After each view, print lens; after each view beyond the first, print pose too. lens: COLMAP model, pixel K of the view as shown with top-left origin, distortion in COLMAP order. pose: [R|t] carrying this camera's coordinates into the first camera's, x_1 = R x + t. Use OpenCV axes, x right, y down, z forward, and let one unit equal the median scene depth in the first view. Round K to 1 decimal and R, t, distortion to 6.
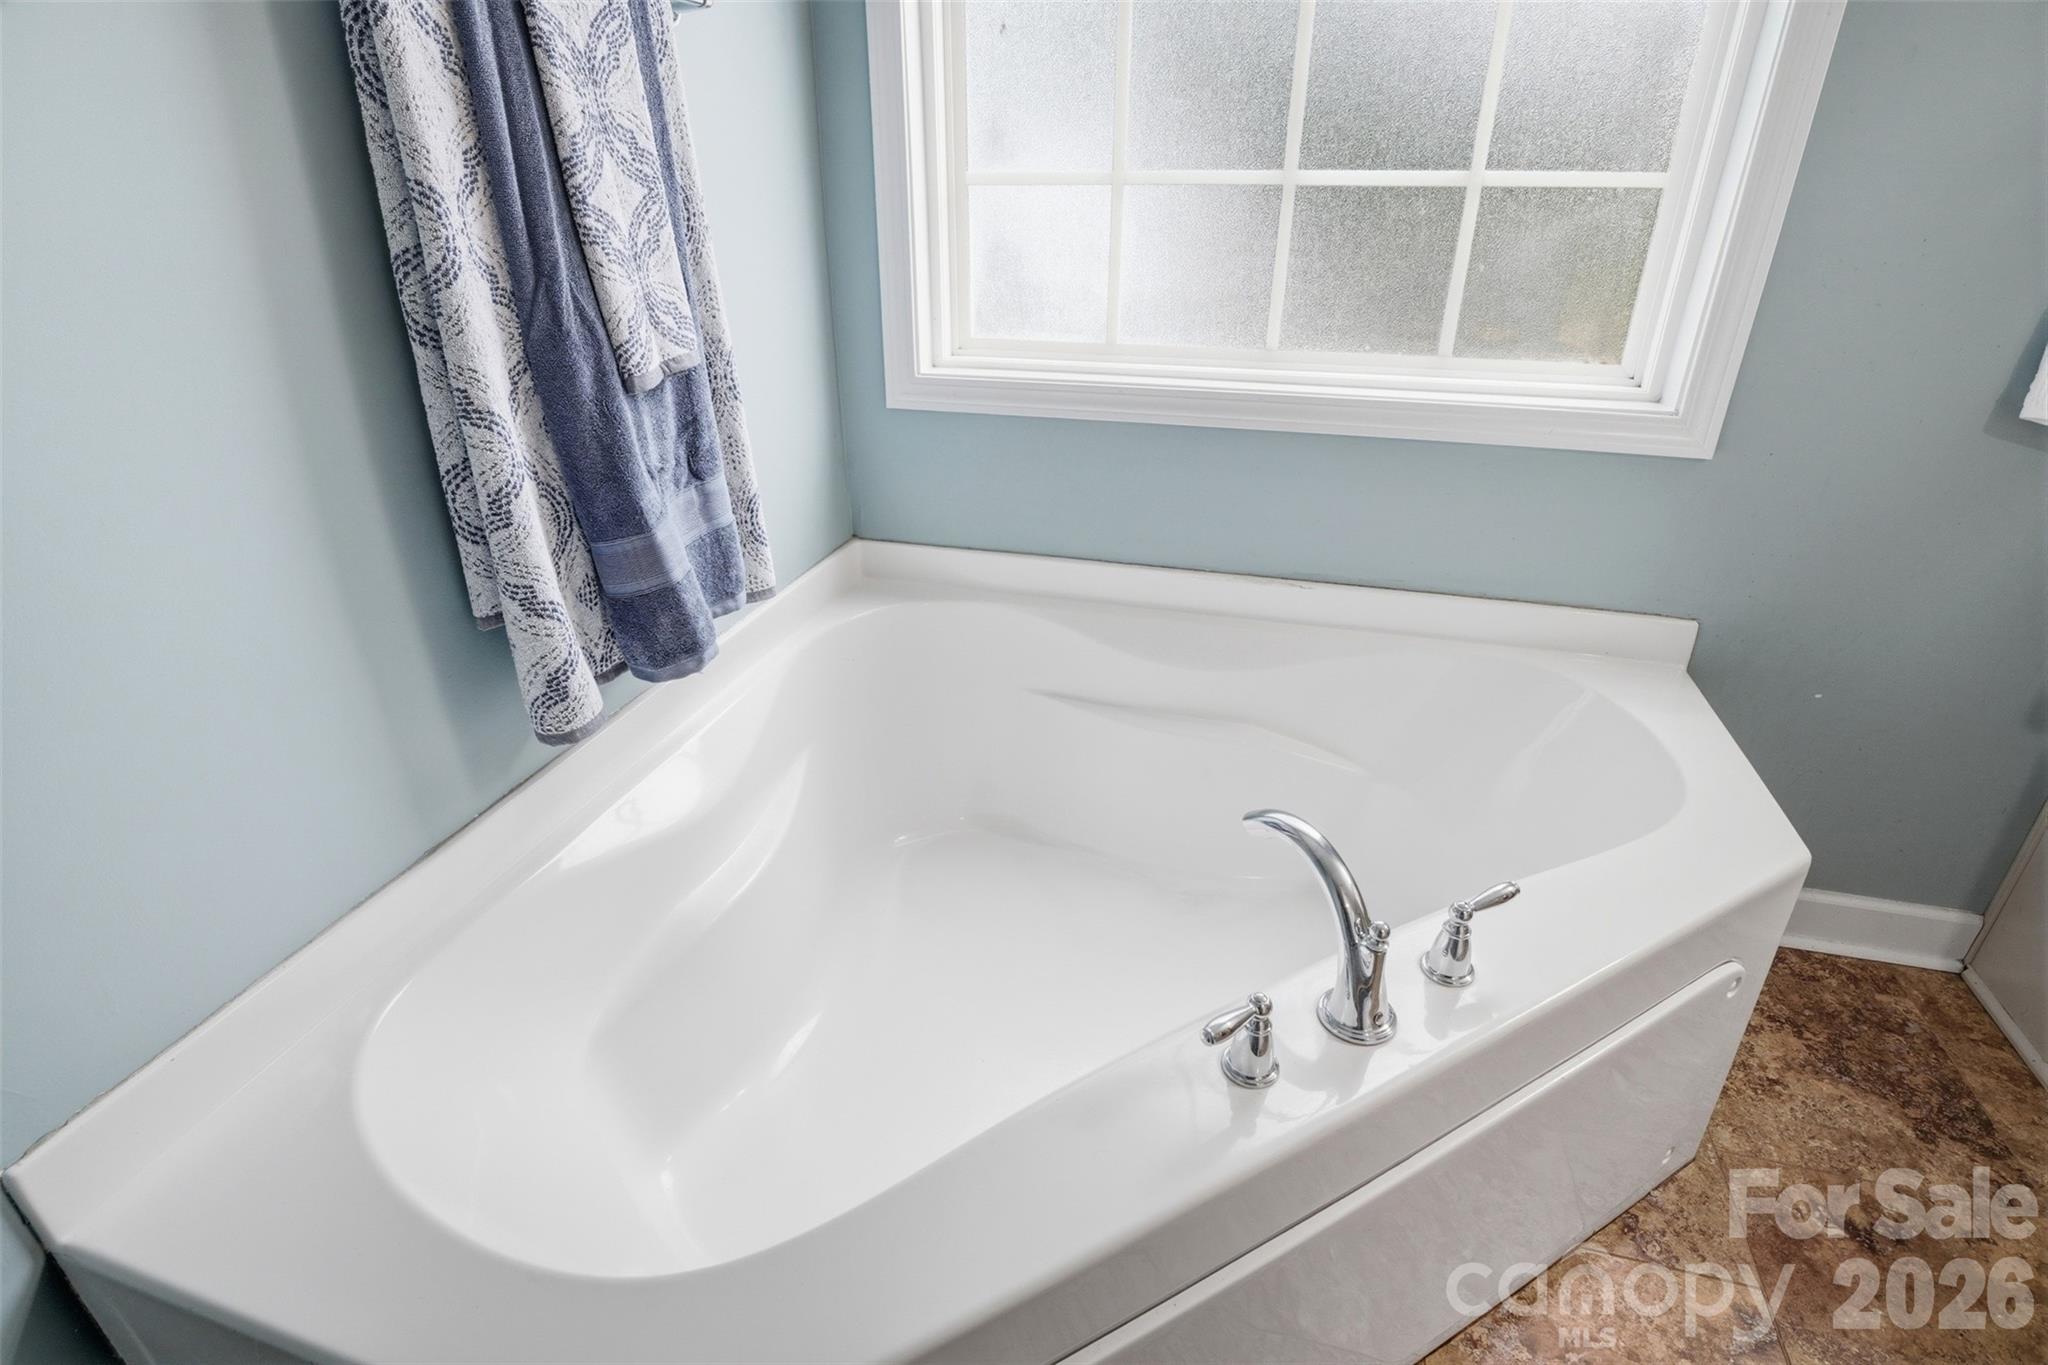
lens RADIAL K [[1003.6, 0, 1021.6], [0, 1003.6, 687.7], [0, 0, 1]] dist [-0.021894, 0.000049]
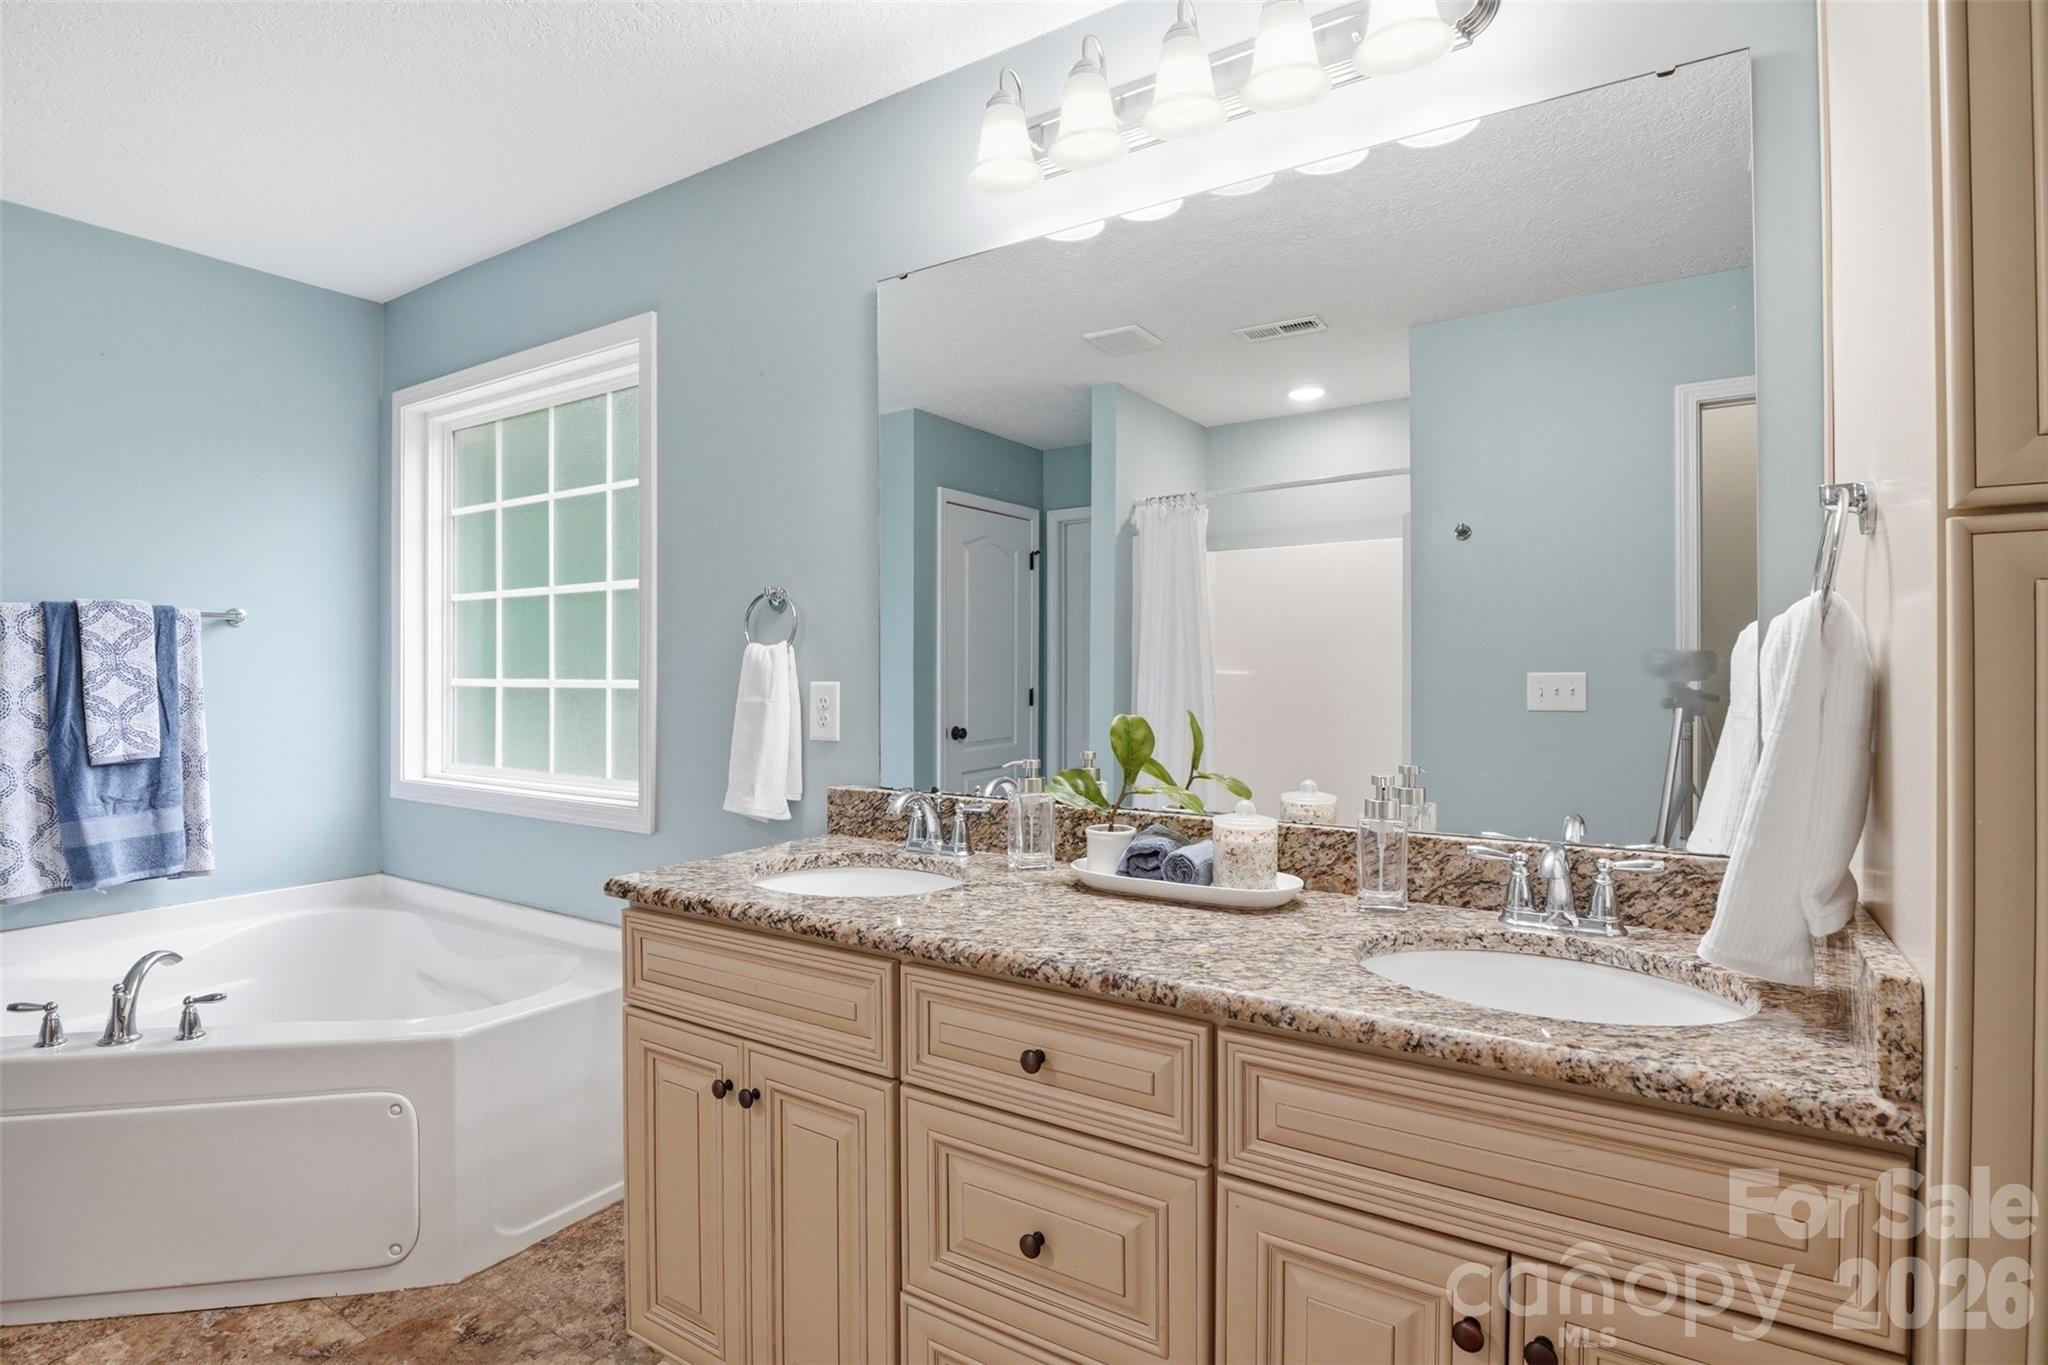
lens RADIAL K [[1023.9, 0, 1015.4], [0, 1023.9, 668.0], [0, 0, 1]] dist [-0.024846, 0.000833]
pose [[0.953996, -0.005061, -0.299778, 2.119482], [-0.132470, 0.889855, -0.436589, 0.227429], [0.268968, 0.456215, 0.848247, -0.497910]]
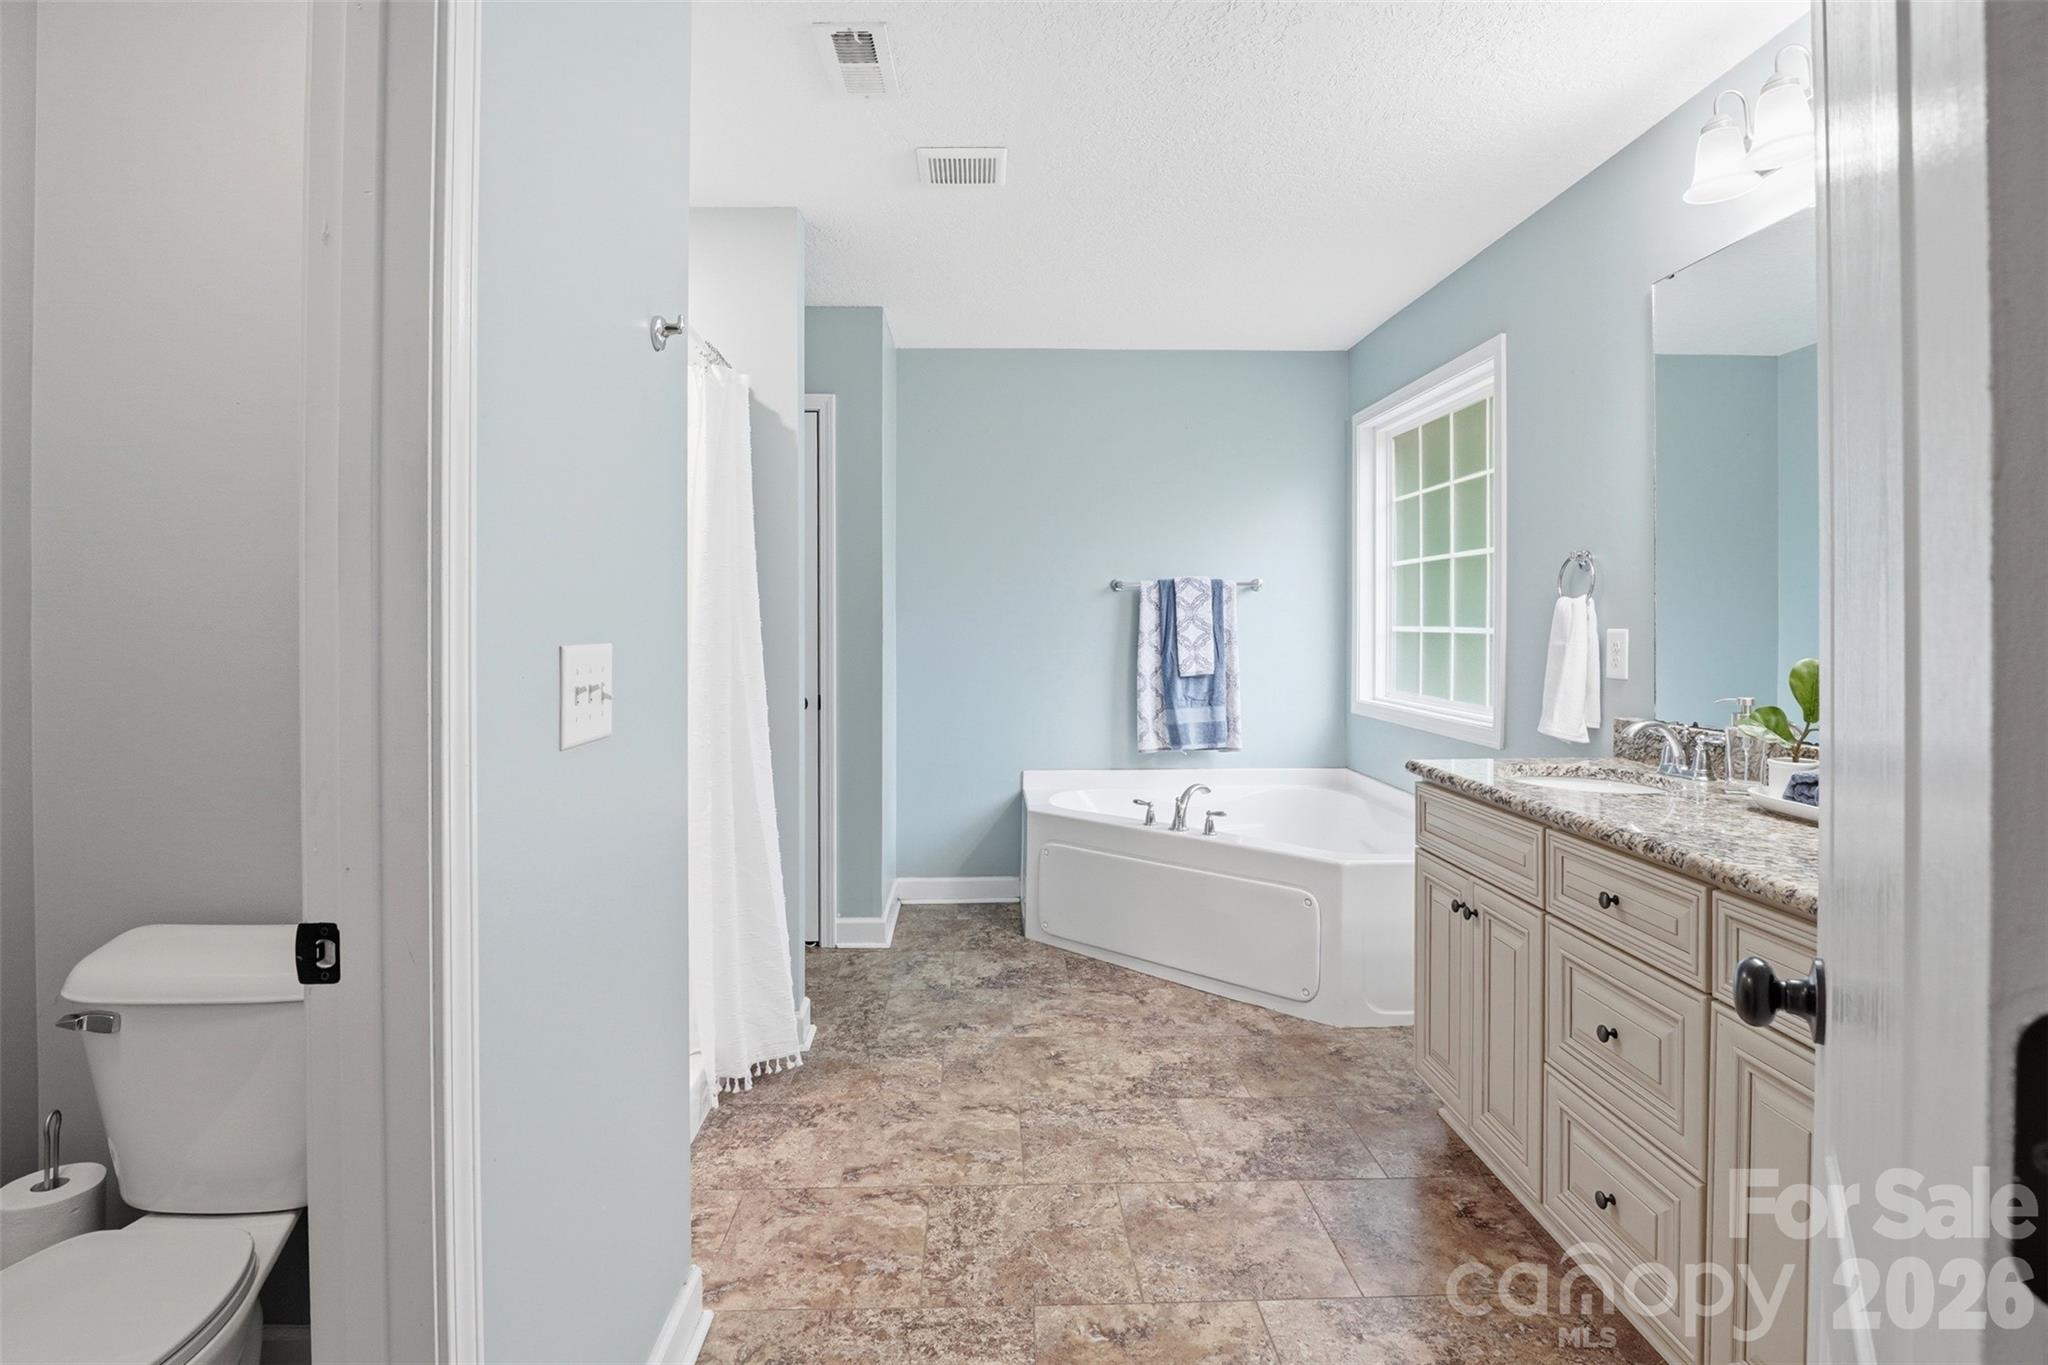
lens RADIAL K [[996.1, 0, 1018.9], [0, 996.1, 622.2], [0, 0, 1]] dist [0.000292, -0.000040]
pose [[0.309171, -0.002479, -0.951003, 2.781732], [-0.431445, 0.890800, -0.142585, 0.319190], [0.847507, 0.454388, 0.274340, -0.666113]]
